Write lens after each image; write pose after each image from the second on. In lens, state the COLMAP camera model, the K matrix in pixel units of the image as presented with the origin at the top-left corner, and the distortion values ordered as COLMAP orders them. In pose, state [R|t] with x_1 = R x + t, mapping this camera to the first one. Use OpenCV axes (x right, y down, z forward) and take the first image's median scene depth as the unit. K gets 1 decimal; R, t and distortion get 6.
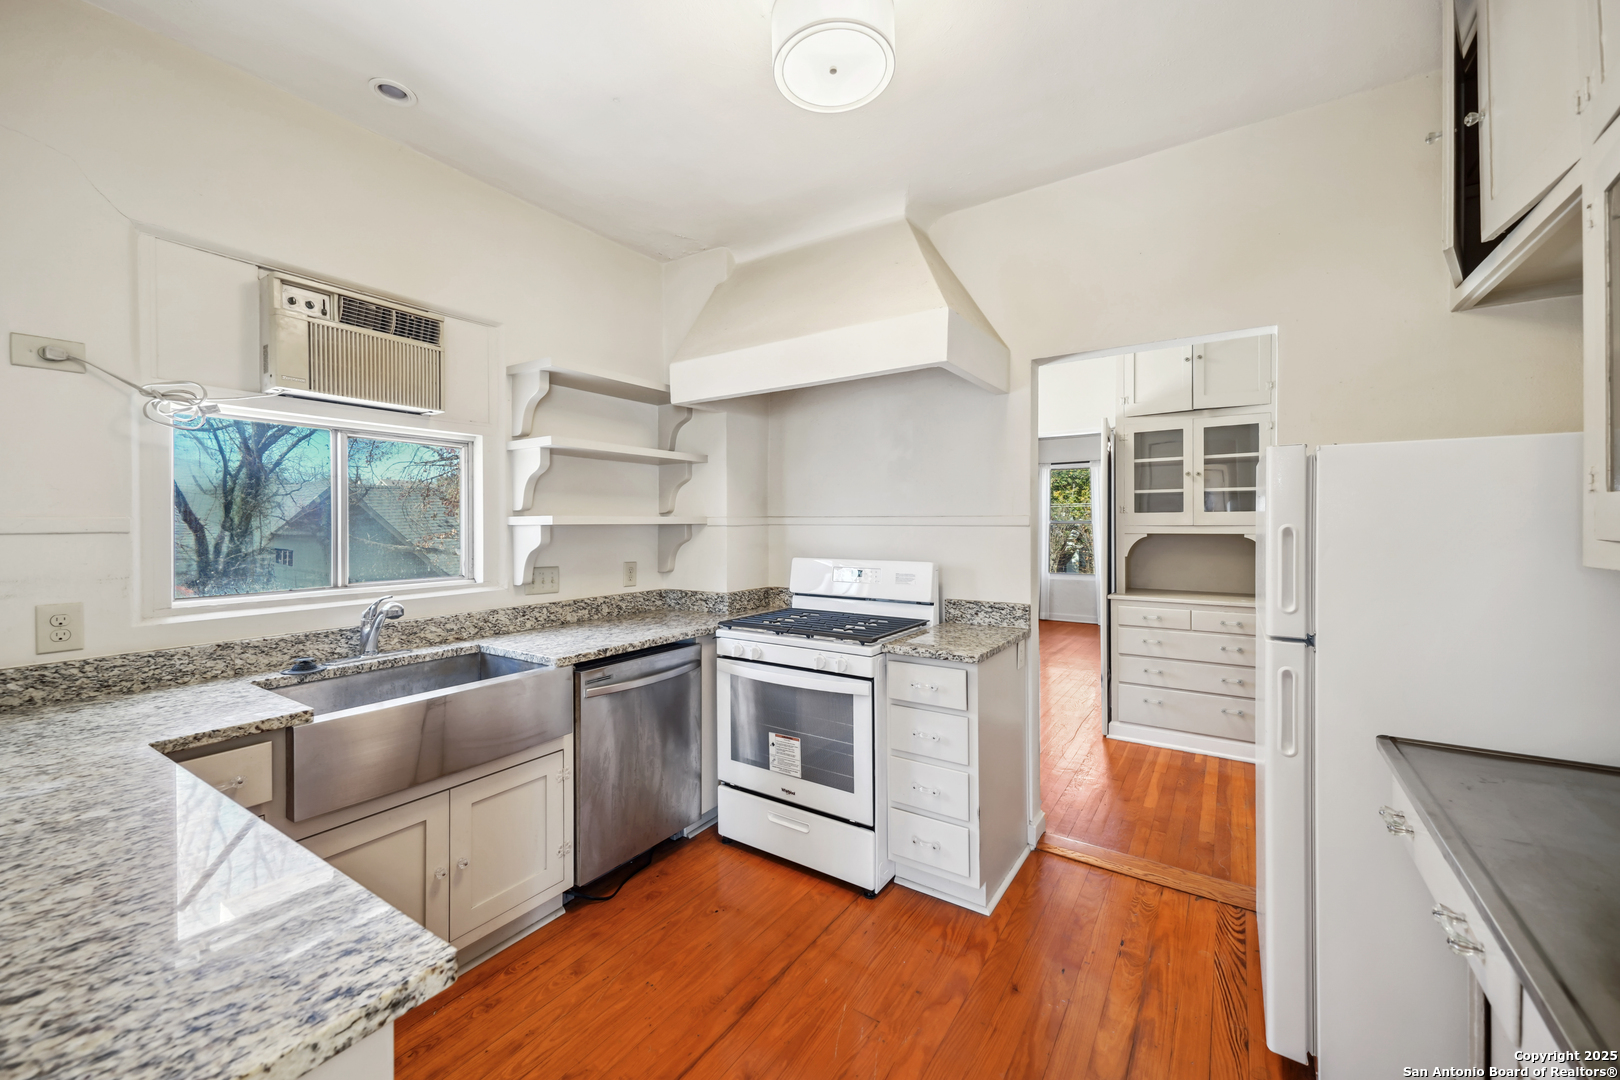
lens RADIAL K [[609.3, 0, 804.2], [0, 609.3, 528.3], [0, 0, 1]] dist [0.001147, 0.000038]
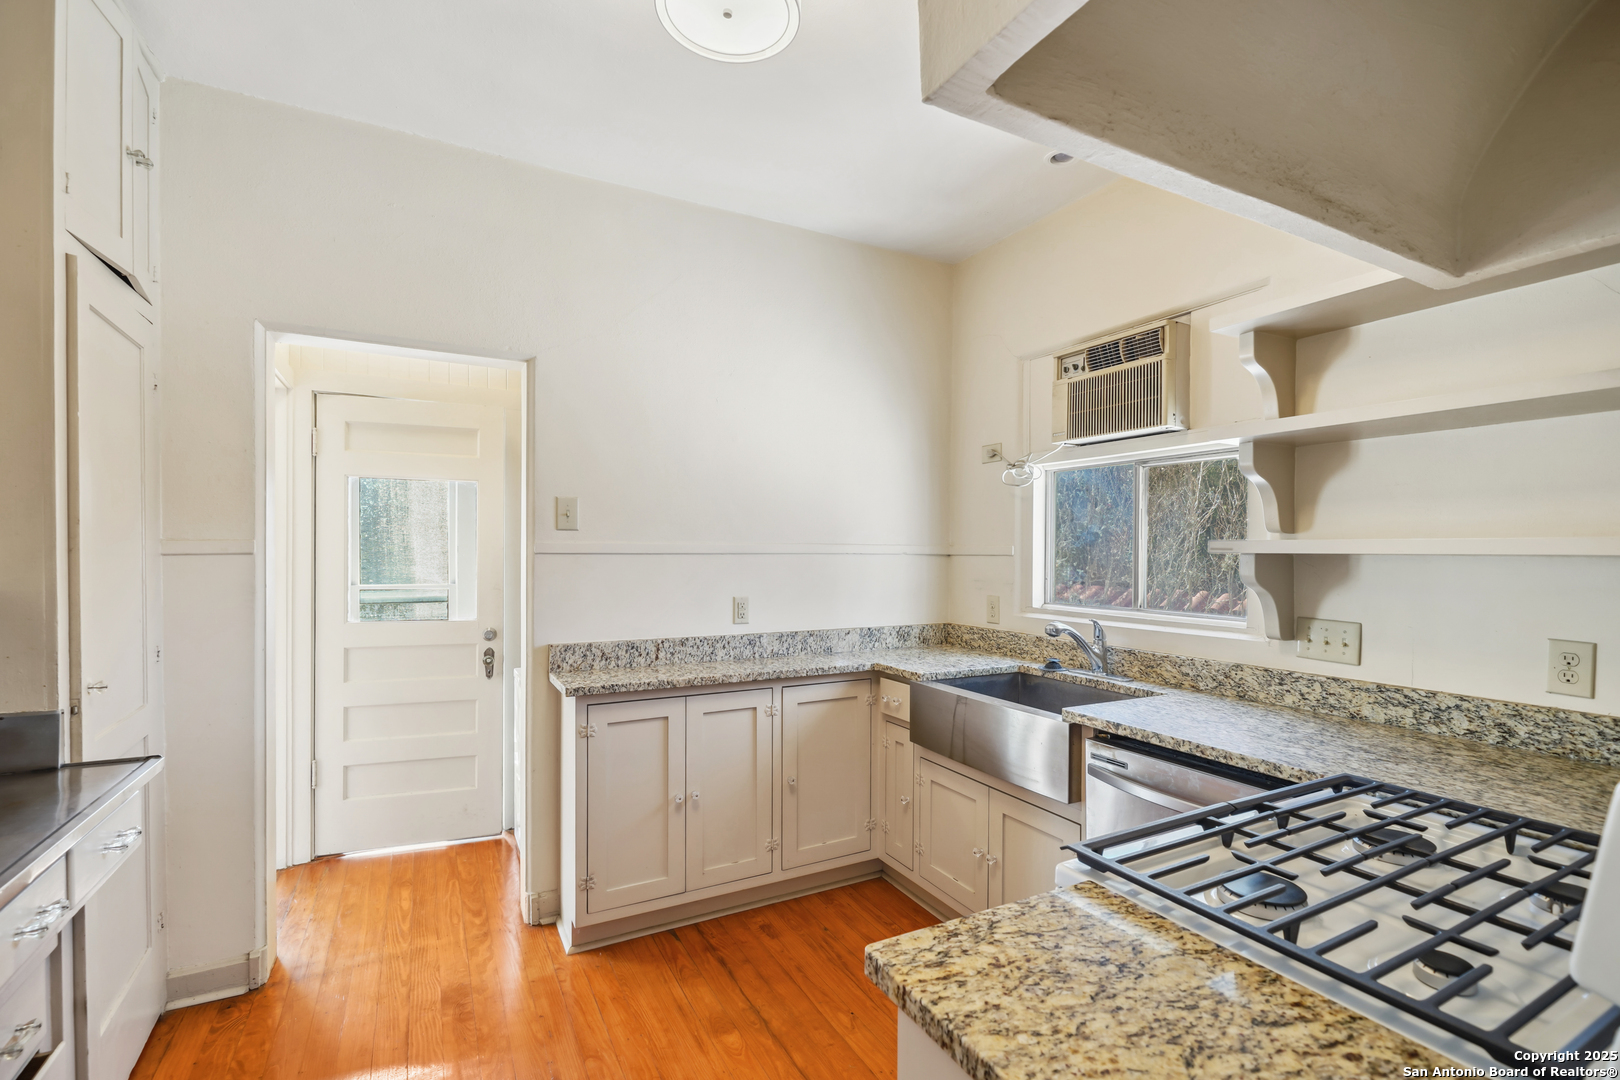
lens RADIAL K [[724.0, 0, 810.0], [0, 724.0, 540.0], [0, 0, 1]] dist [0.000116, -0.000056]
pose [[-0.457792, -0.006542, -0.889035, 0.692581], [-0.006993, 0.999968, -0.003757, -0.018721], [0.889032, 0.004497, -0.457824, 1.198895]]
